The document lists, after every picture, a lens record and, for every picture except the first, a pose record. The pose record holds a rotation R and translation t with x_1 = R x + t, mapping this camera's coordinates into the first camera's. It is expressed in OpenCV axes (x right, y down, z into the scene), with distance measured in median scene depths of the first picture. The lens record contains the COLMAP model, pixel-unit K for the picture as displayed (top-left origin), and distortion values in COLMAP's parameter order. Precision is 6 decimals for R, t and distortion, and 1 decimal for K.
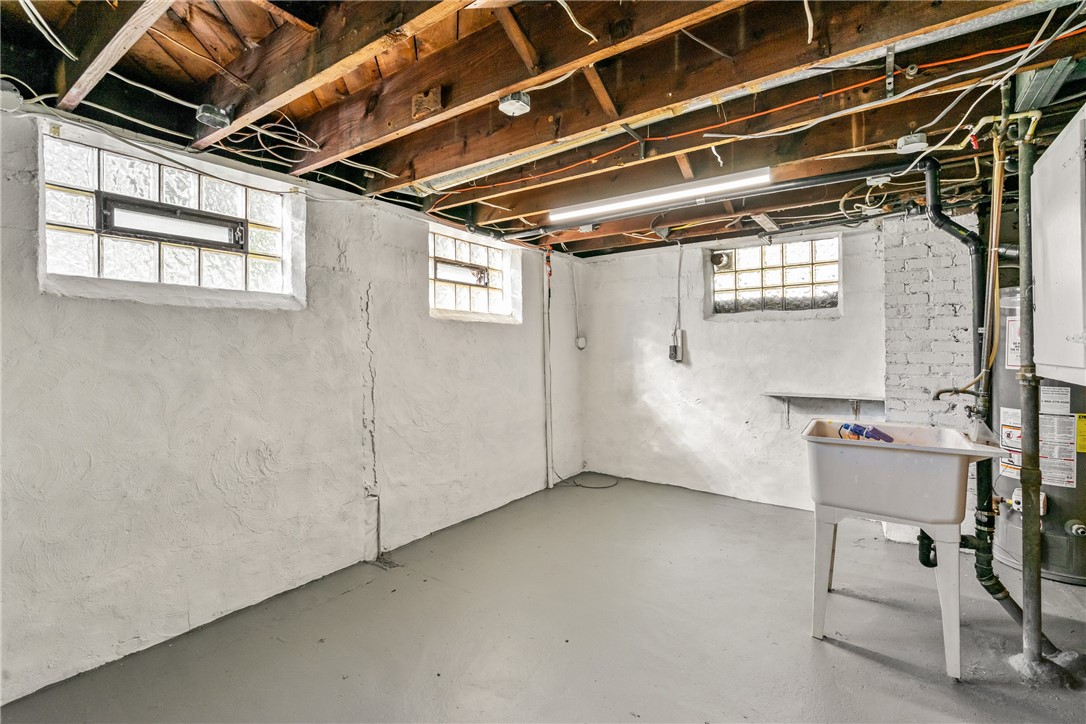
lens RADIAL K [[488.5, 0, 535.8], [0, 488.5, 351.7], [0, 0, 1]] dist [-0.009109, 0.001012]
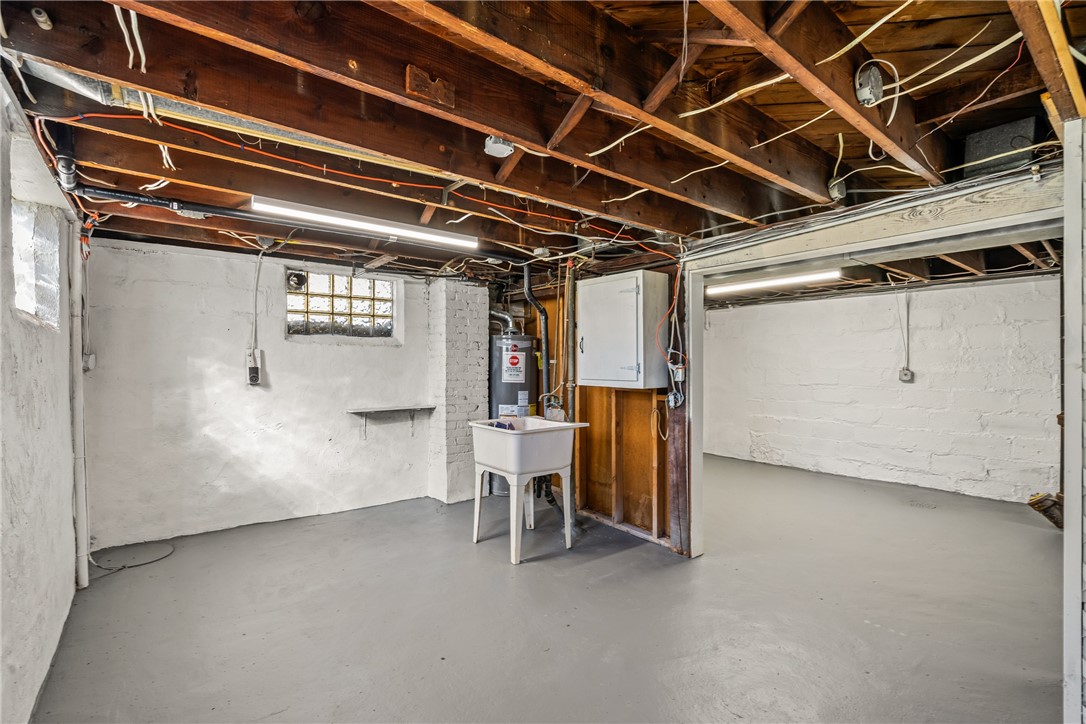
lens RADIAL K [[488.5, 0, 535.1], [0, 488.5, 369.6], [0, 0, 1]] dist [-0.009109, 0.001012]
pose [[0.289458, -0.005515, 0.957175, -0.432416], [0.002271, 0.999985, 0.005075, -0.011757], [-0.957188, 0.000705, 0.289466, 0.256597]]
